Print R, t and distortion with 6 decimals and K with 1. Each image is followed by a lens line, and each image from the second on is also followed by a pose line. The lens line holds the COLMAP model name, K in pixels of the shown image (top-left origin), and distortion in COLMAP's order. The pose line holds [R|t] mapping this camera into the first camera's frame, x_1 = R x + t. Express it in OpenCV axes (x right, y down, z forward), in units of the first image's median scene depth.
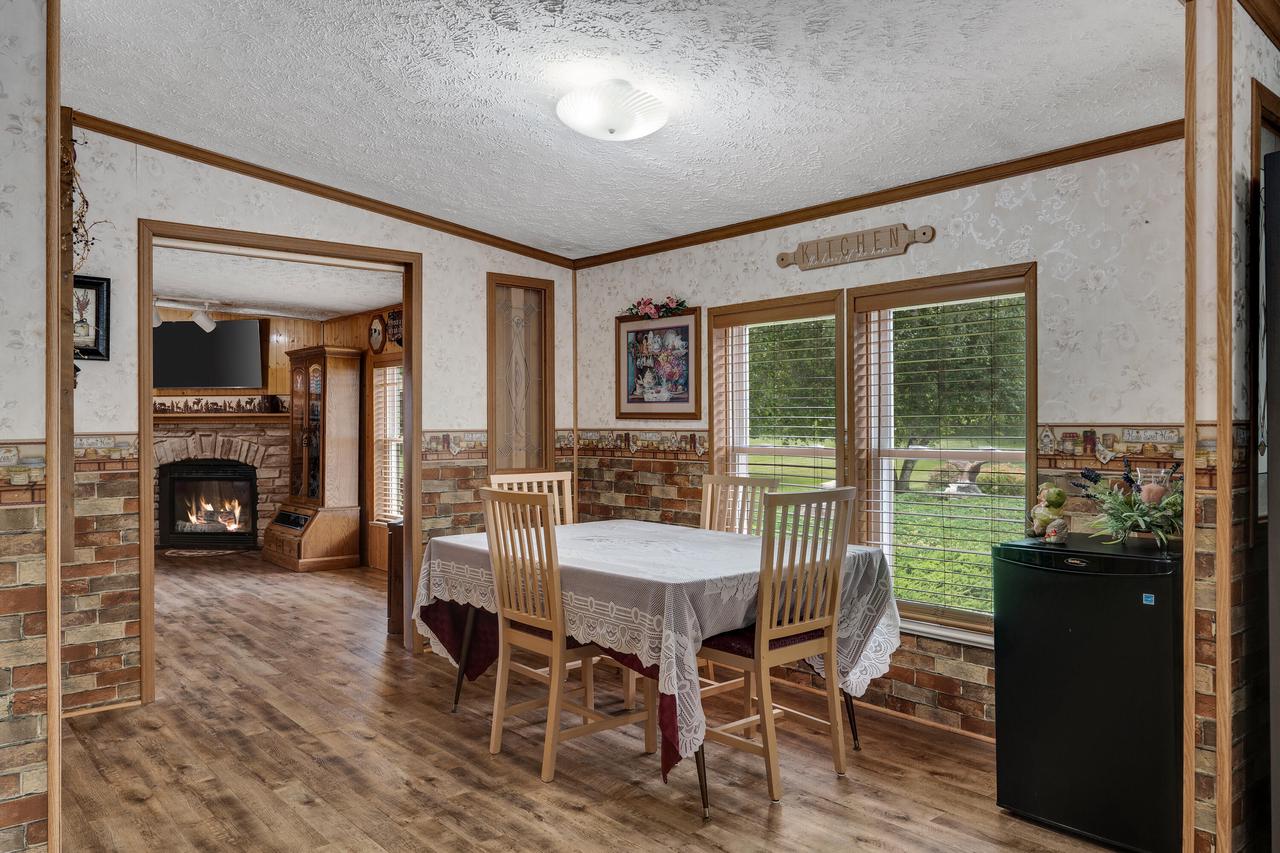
lens RADIAL K [[915.4, 0, 642.2], [0, 915.4, 428.8], [0, 0, 1]] dist [-0.005239, -0.000430]
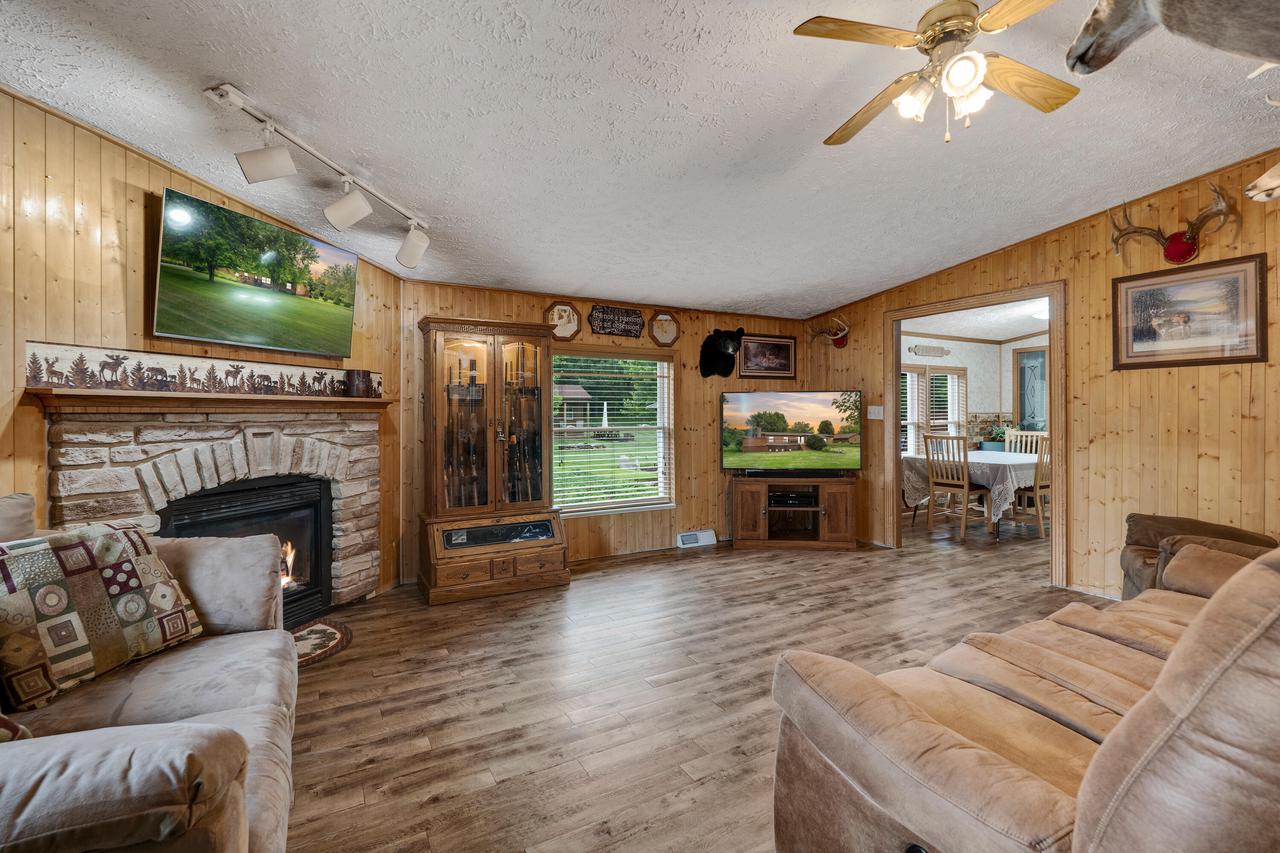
lens RADIAL K [[566.6, 0, 638.5], [0, 566.6, 418.0], [0, 0, 1]] dist [0.010550, -0.001511]
pose [[0.188899, -0.007999, 0.981964, -1.306979], [0.007094, 0.999952, 0.006781, -0.005836], [-0.981971, 0.005685, 0.188947, 1.211449]]
